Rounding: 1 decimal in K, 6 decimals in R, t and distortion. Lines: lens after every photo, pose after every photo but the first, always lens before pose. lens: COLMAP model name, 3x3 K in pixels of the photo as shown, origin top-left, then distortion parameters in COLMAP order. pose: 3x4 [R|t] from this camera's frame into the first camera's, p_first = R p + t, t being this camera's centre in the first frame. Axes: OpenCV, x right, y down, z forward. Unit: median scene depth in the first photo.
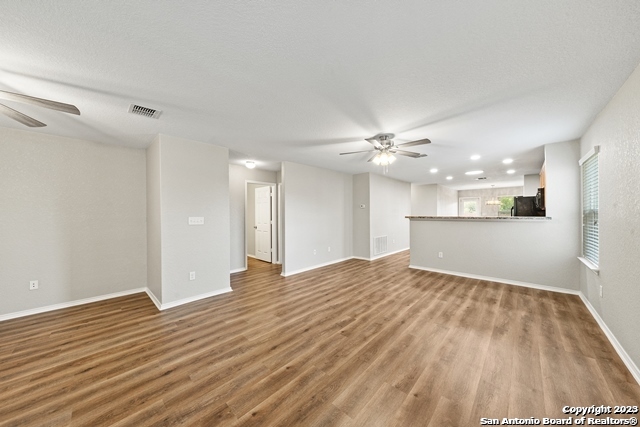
lens RADIAL K [[217.5, 0, 321.7], [0, 217.5, 213.3], [0, 0, 1]] dist [-0.006798, 0.000333]
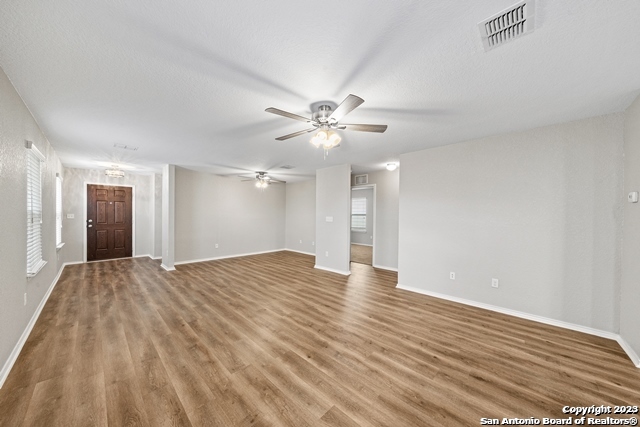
lens RADIAL K [[219.4, 0, 322.4], [0, 219.4, 213.6], [0, 0, 1]] dist [-0.006109, -0.000017]
pose [[-0.005131, 0.004102, -0.999978, 1.087445], [-0.008624, 0.999954, 0.004146, -0.010530], [0.999950, 0.008645, -0.005096, 1.072897]]
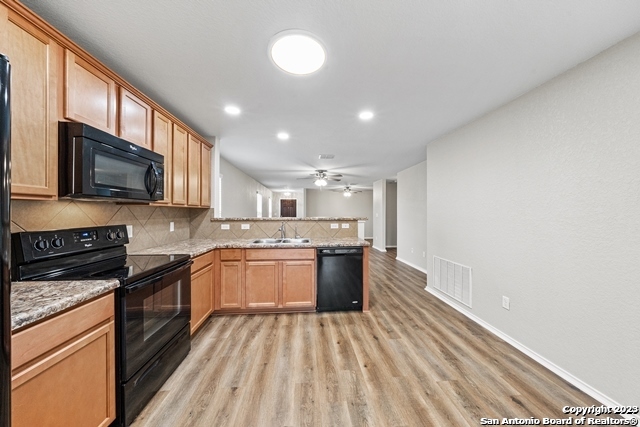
lens RADIAL K [[219.4, 0, 322.4], [0, 219.4, 213.6], [0, 0, 1]] dist [-0.006109, -0.000017]
pose [[-0.670309, 0.010554, -0.742007, 1.762558], [0.005090, 0.999941, 0.009625, -0.009588], [0.742065, 0.002675, -0.670323, 2.404086]]
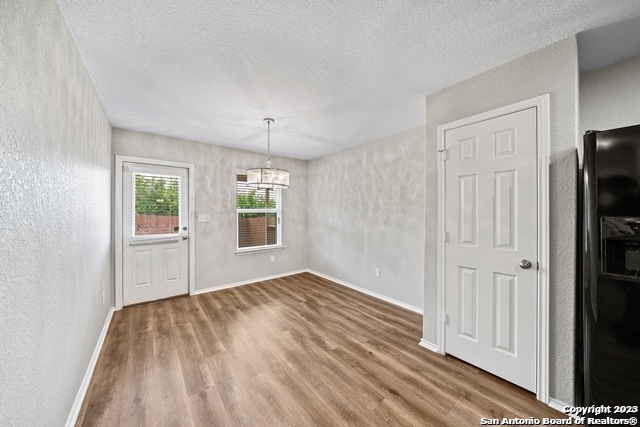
lens RADIAL K [[219.4, 0, 322.4], [0, 219.4, 213.6], [0, 0, 1]] dist [-0.006109, -0.000017]
pose [[0.147802, 0.004224, 0.989008, 1.540857], [-0.000355, 0.999991, -0.004218, -0.006192], [-0.989017, 0.000272, 0.147802, 2.686308]]
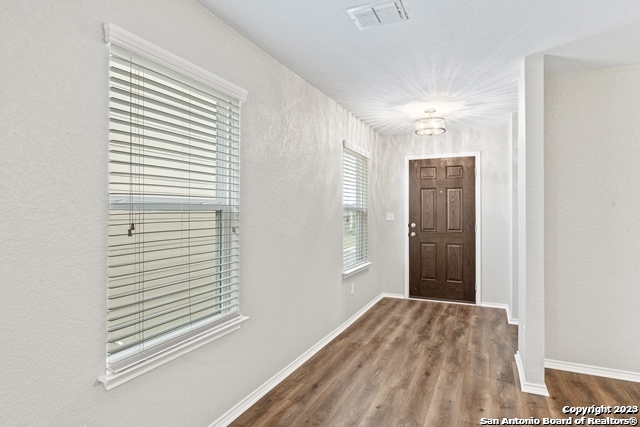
lens RADIAL K [[361.1, 0, 320.7], [0, 361.1, 208.2], [0, 0, 1]] dist [0.000893, 0.000967]
pose [[-0.949656, 0.002144, -0.313287, 0.163052], [0.002854, 0.999994, -0.001806, -0.001530], [0.313281, -0.002610, -0.949657, 0.563596]]
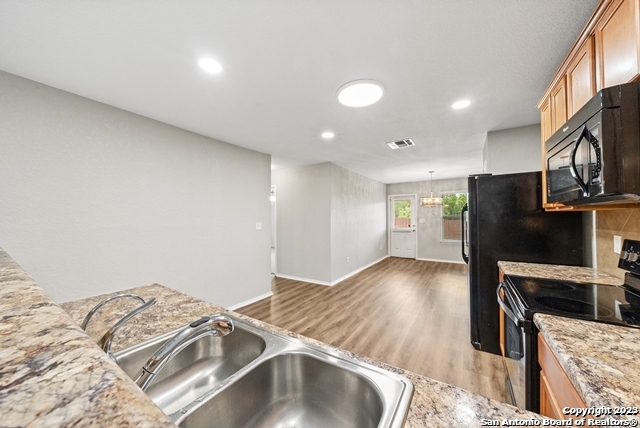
lens RADIAL K [[228.2, 0, 320.0], [0, 228.2, 214.0], [0, 0, 1]] dist [-0.000233, 0.000023]
pose [[0.984723, 0.004623, 0.174066, 1.175854], [-0.001554, 0.999841, -0.017767, -0.012692], [-0.174121, 0.017225, 0.984574, 1.361029]]
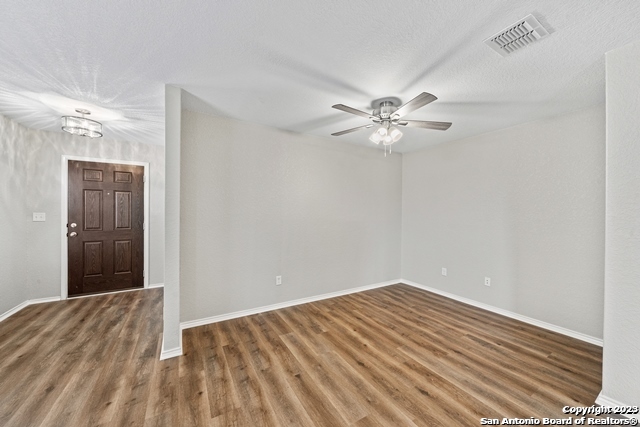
lens RADIAL K [[234.3, 0, 323.0], [0, 234.3, 213.9], [0, 0, 1]] dist [-0.006346, -0.000012]
pose [[-0.270413, 0.008015, -0.962711, -0.051756], [-0.007654, 0.999916, 0.010474, 0.002758], [0.962714, 0.010201, -0.270329, 0.522677]]
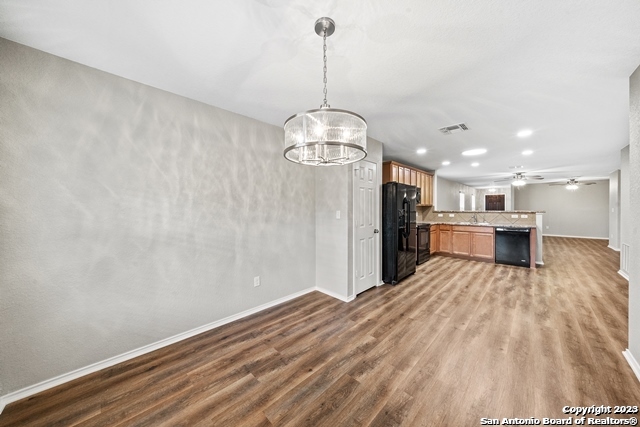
lens RADIAL K [[221.1, 0, 320.6], [0, 221.1, 210.9], [0, 0, 1]] dist [-0.006227, 0.000123]
pose [[-0.999697, 0.011852, 0.021560, 2.410094], [0.012089, 0.999868, 0.010897, -0.015582], [-0.021428, 0.011155, -0.999708, 3.508190]]
